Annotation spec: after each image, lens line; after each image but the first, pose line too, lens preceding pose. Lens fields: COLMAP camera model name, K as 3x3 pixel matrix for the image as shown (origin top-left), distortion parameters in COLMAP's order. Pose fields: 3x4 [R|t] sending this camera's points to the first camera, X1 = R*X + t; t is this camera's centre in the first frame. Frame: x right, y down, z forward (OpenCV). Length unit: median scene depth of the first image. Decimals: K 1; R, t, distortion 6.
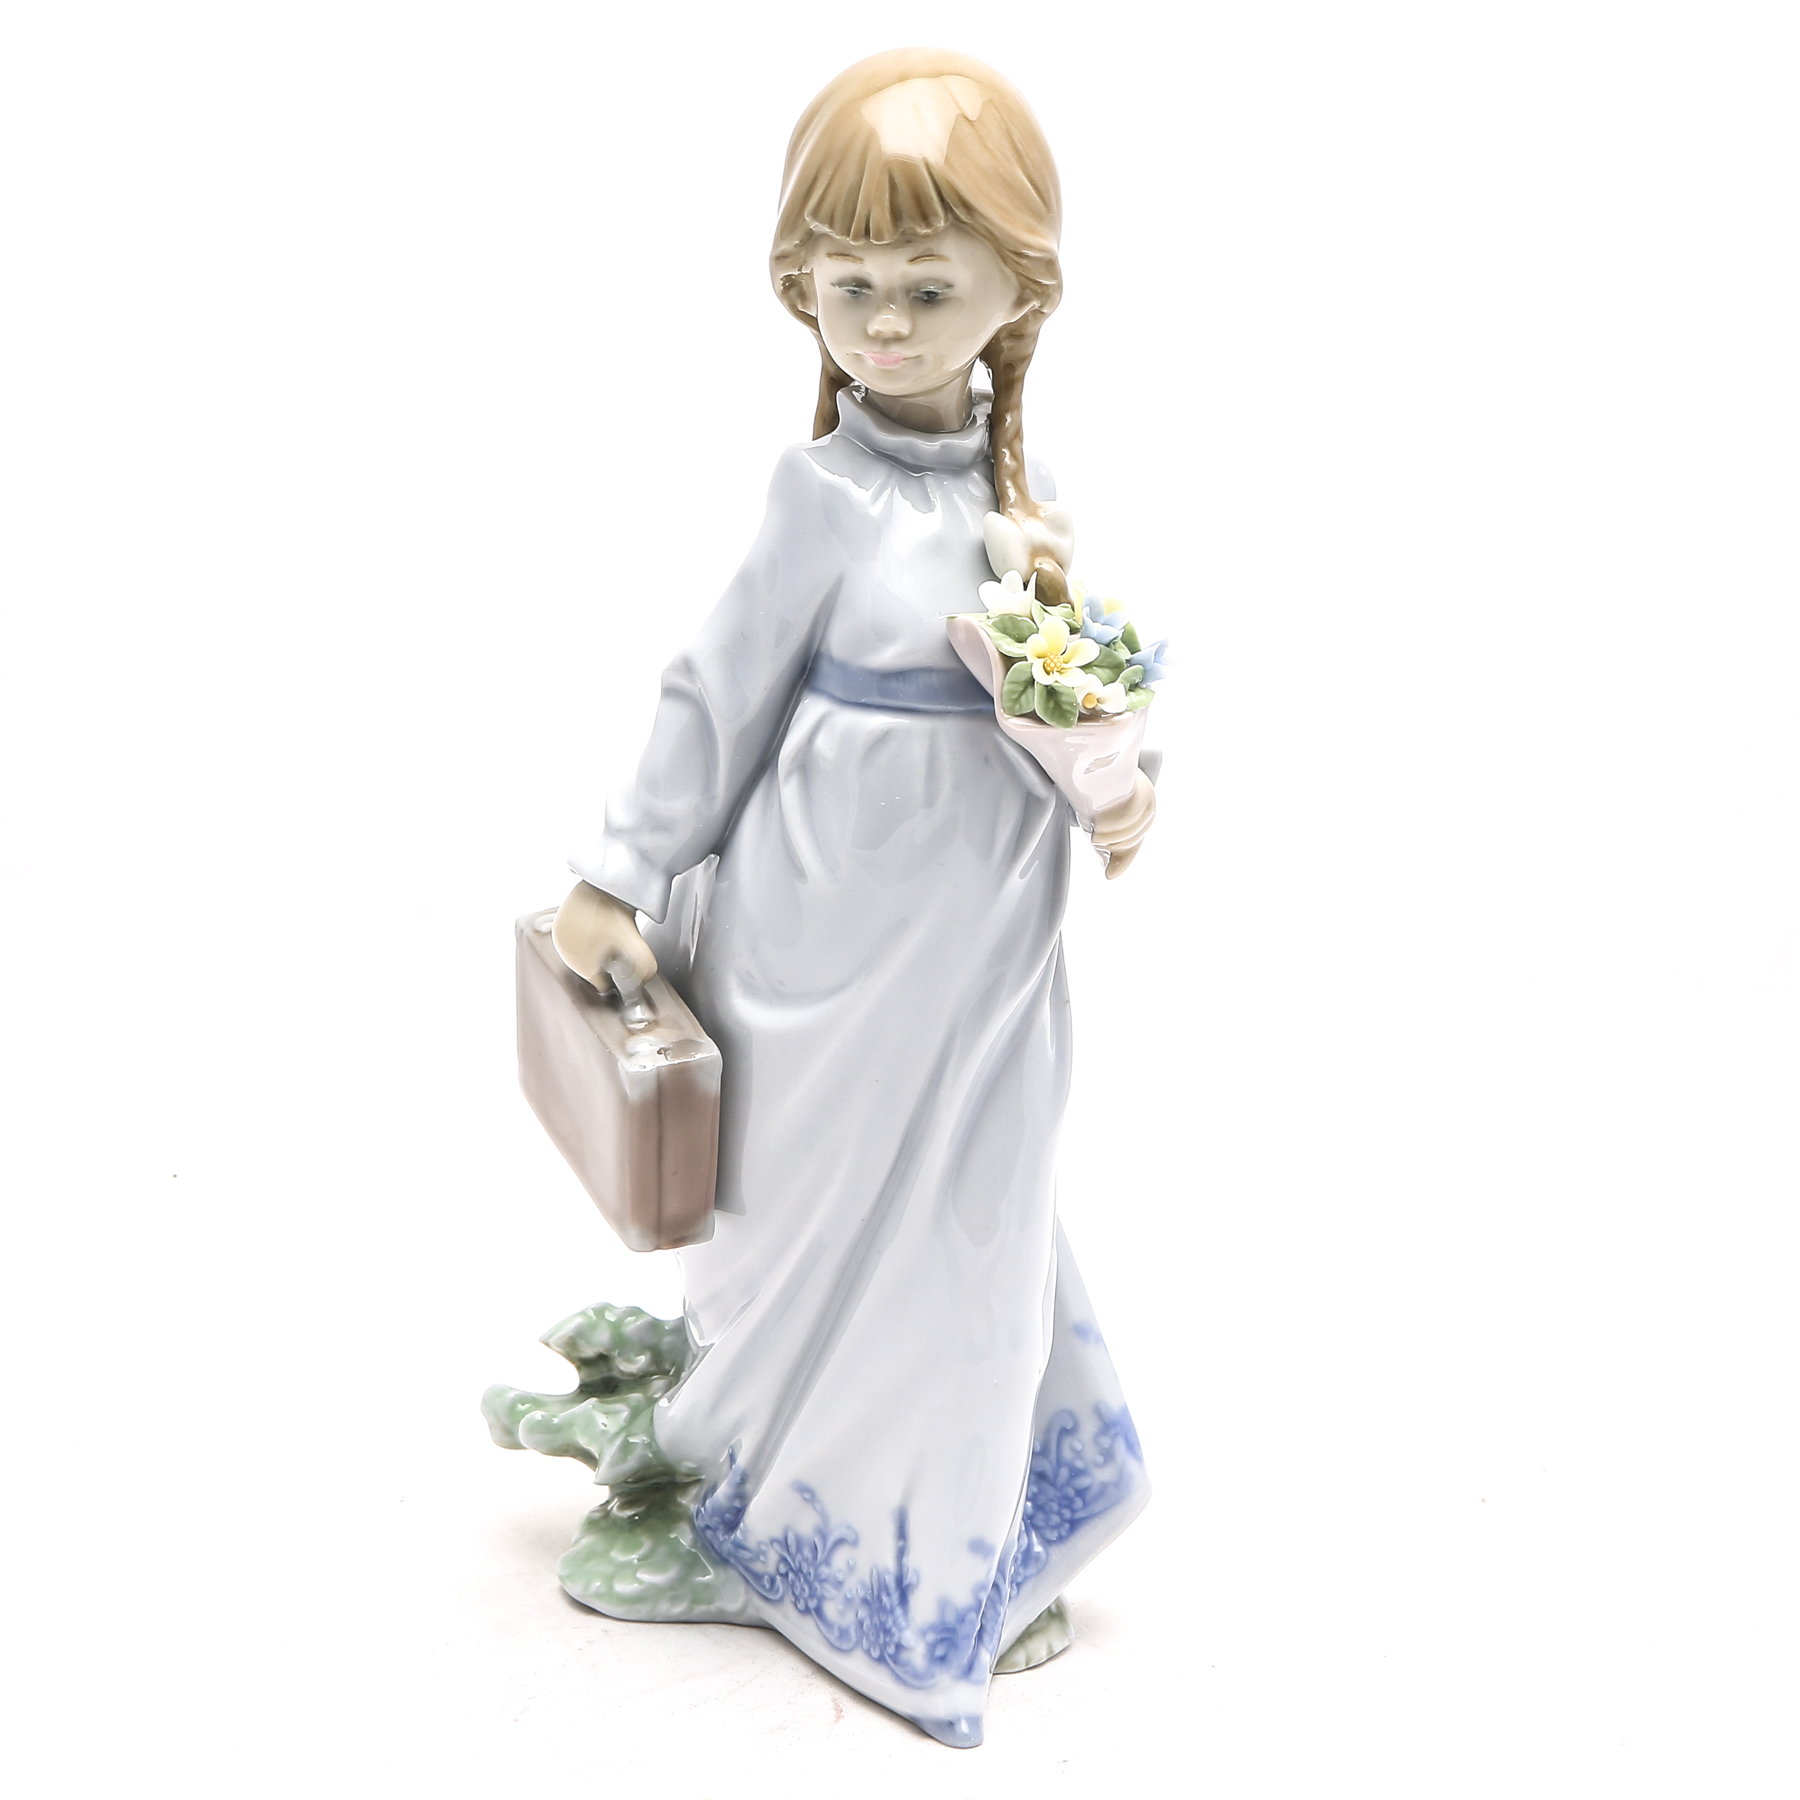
lens RADIAL K [[4958.6, 0, 907.2], [0, 4958.6, 905.5], [0, 0, 1]] dist [0.265959, 0.000000]
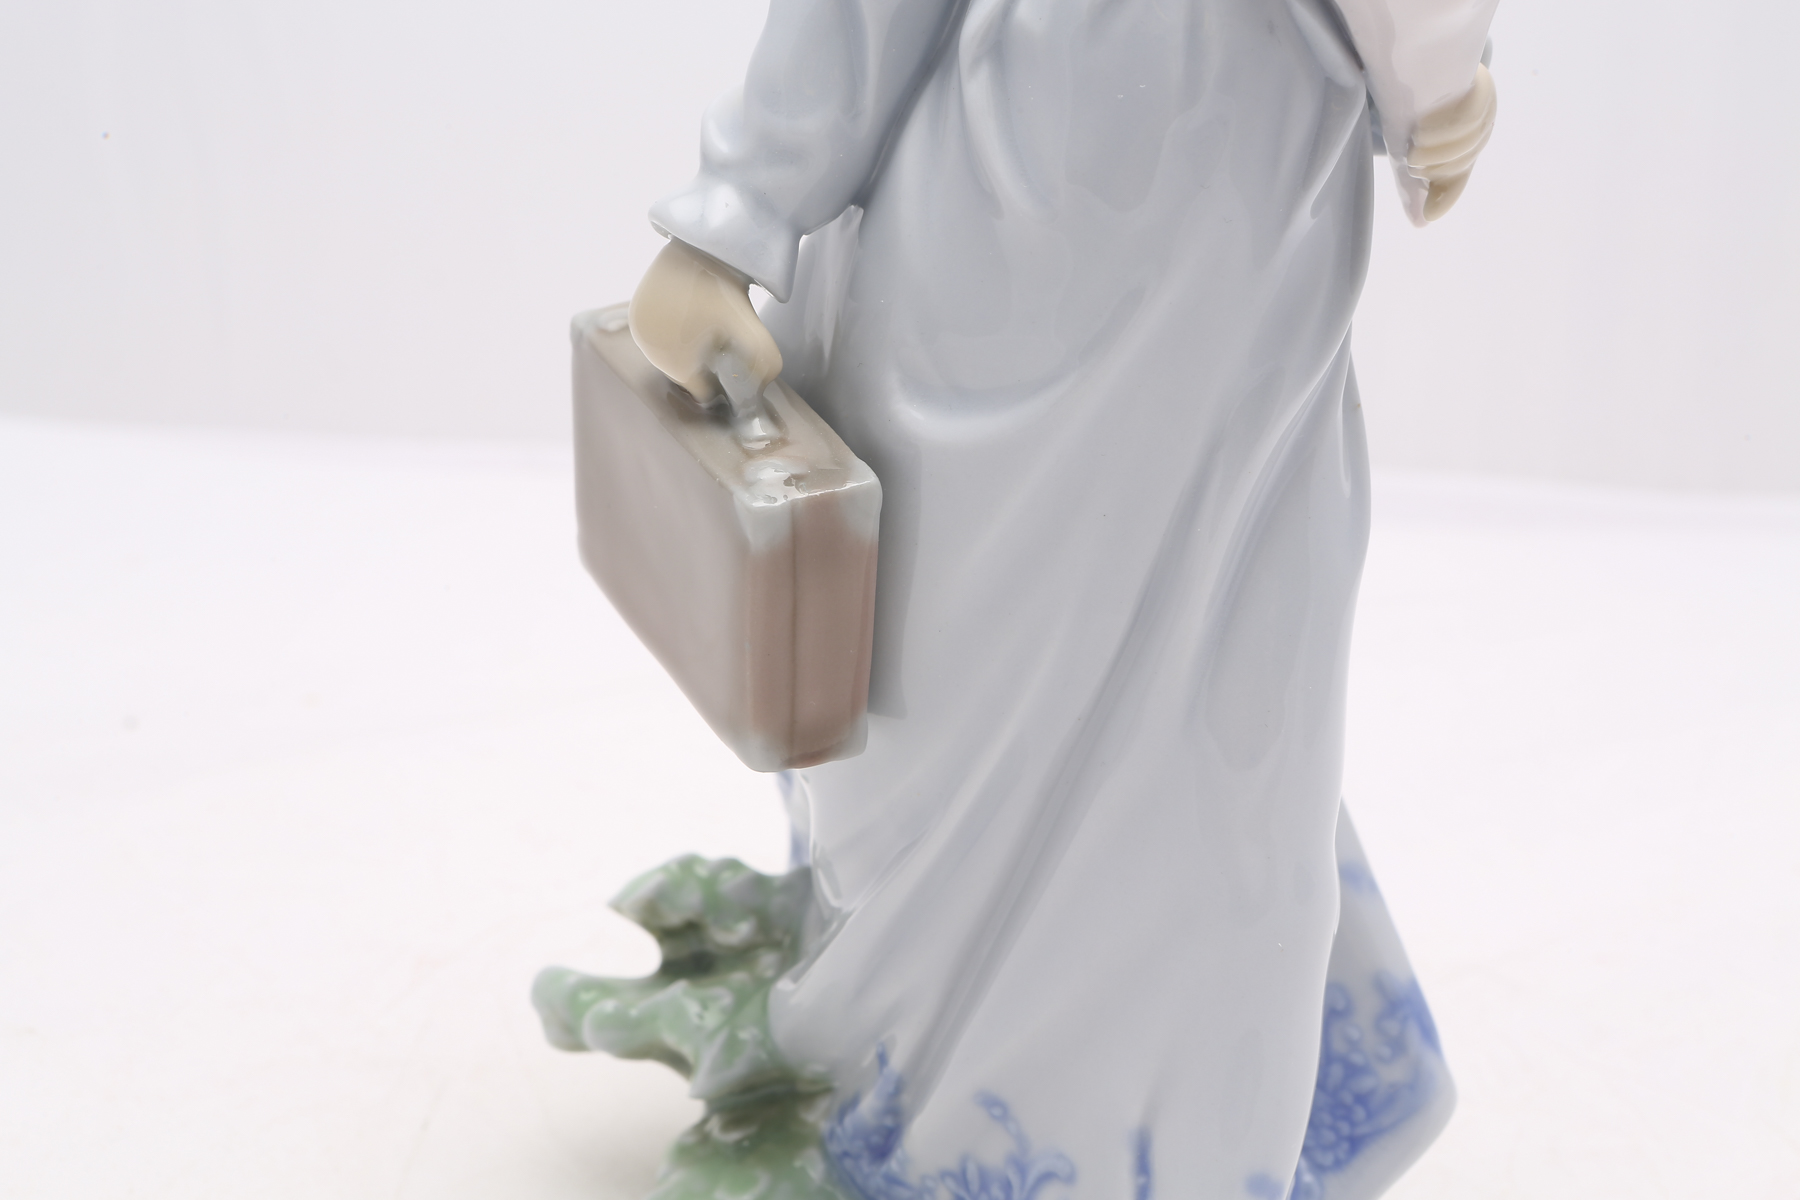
lens RADIAL K [[3619.4, 0, 887.7], [0, 3619.4, 590.3], [0, 0, 1]] dist [0.550886, 0.000000]
pose [[0.999288, -0.021731, 0.030855, -0.051264], [0.021866, 0.999753, -0.004049, 0.046178], [-0.030759, 0.004721, 0.999516, 0.481689]]
